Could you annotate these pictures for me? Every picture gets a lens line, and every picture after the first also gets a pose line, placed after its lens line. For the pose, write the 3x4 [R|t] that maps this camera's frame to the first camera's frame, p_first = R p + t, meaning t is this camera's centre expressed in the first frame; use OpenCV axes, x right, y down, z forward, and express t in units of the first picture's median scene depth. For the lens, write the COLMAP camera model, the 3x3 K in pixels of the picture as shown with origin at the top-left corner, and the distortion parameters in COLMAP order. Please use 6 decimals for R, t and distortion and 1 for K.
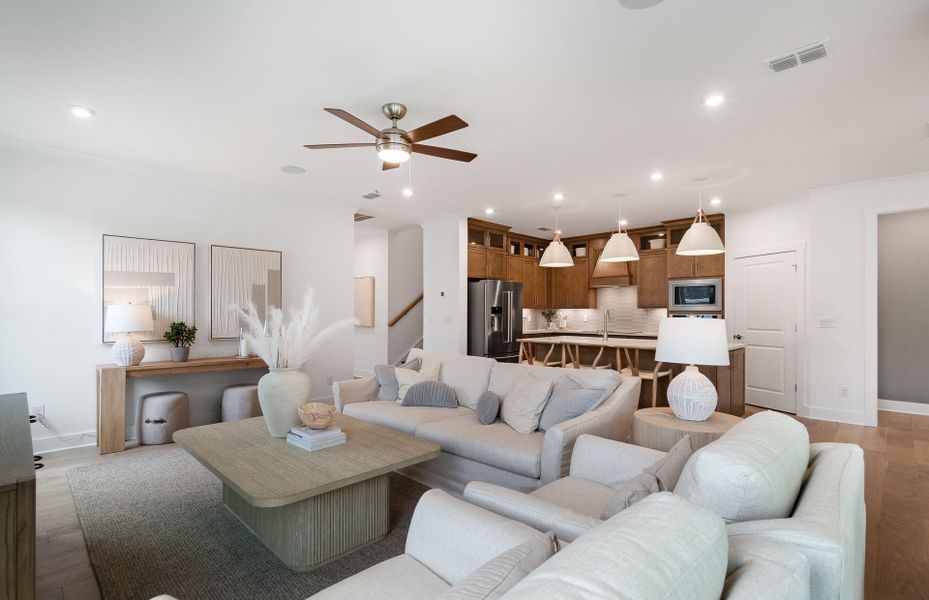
lens RADIAL K [[444.2, 0, 456.6], [0, 444.2, 317.8], [0, 0, 1]] dist [0.001436, -0.000254]
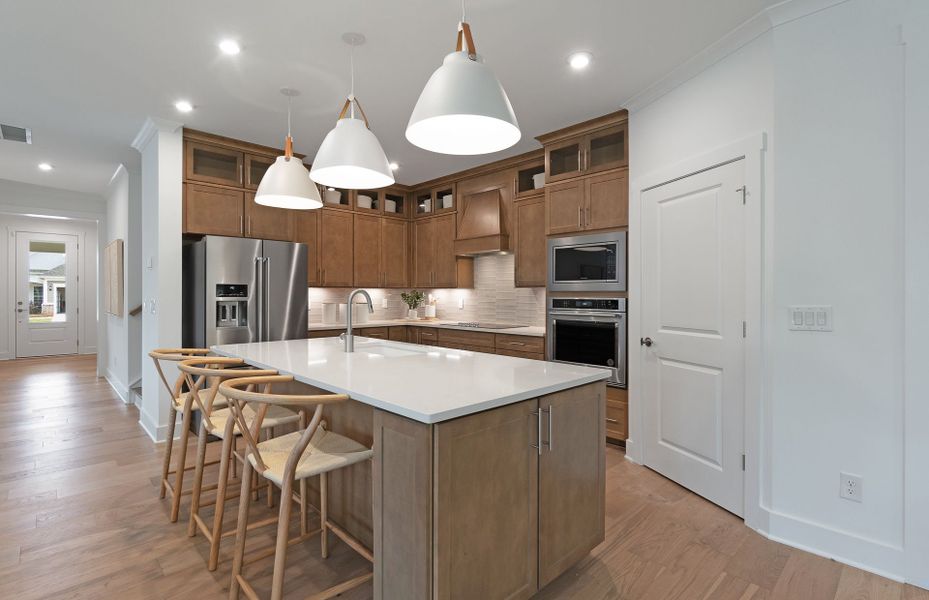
lens RADIAL K [[443.1, 0, 458.2], [0, 443.1, 300.0], [0, 0, 1]] dist [-0.000679, 0.000633]
pose [[0.999693, 0.001350, -0.024737, 0.395475], [-0.001368, 0.999999, -0.000734, -0.004312], [0.024736, 0.000767, 0.999694, 0.443979]]
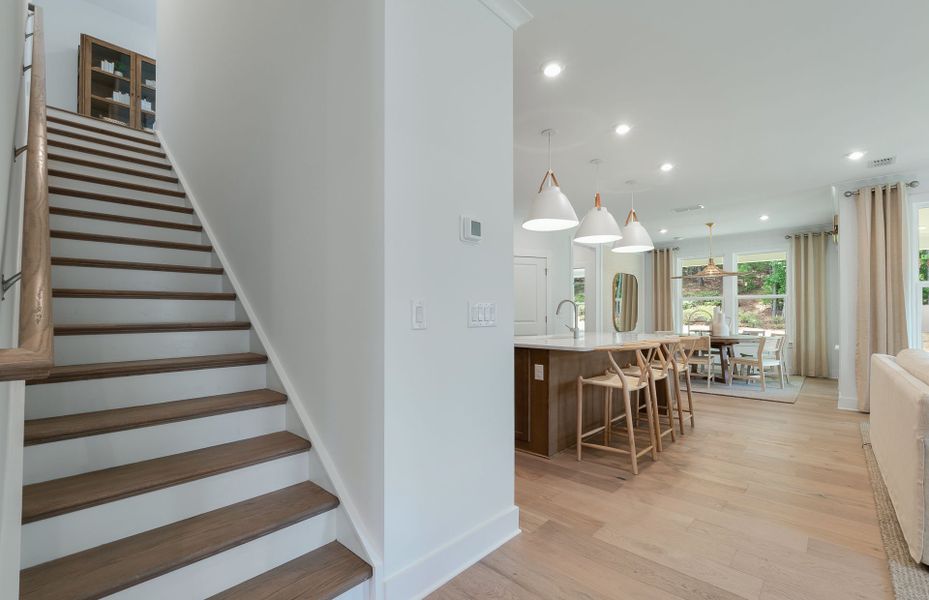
lens RADIAL K [[401.7, 0, 462.6], [0, 401.7, 309.6], [0, 0, 1]] dist [-0.000588, -0.000304]
pose [[-0.030473, 0.010759, 0.999478, -0.309199], [0.014159, 0.999846, -0.010331, 0.004682], [-0.999435, 0.013837, -0.030621, 1.038425]]
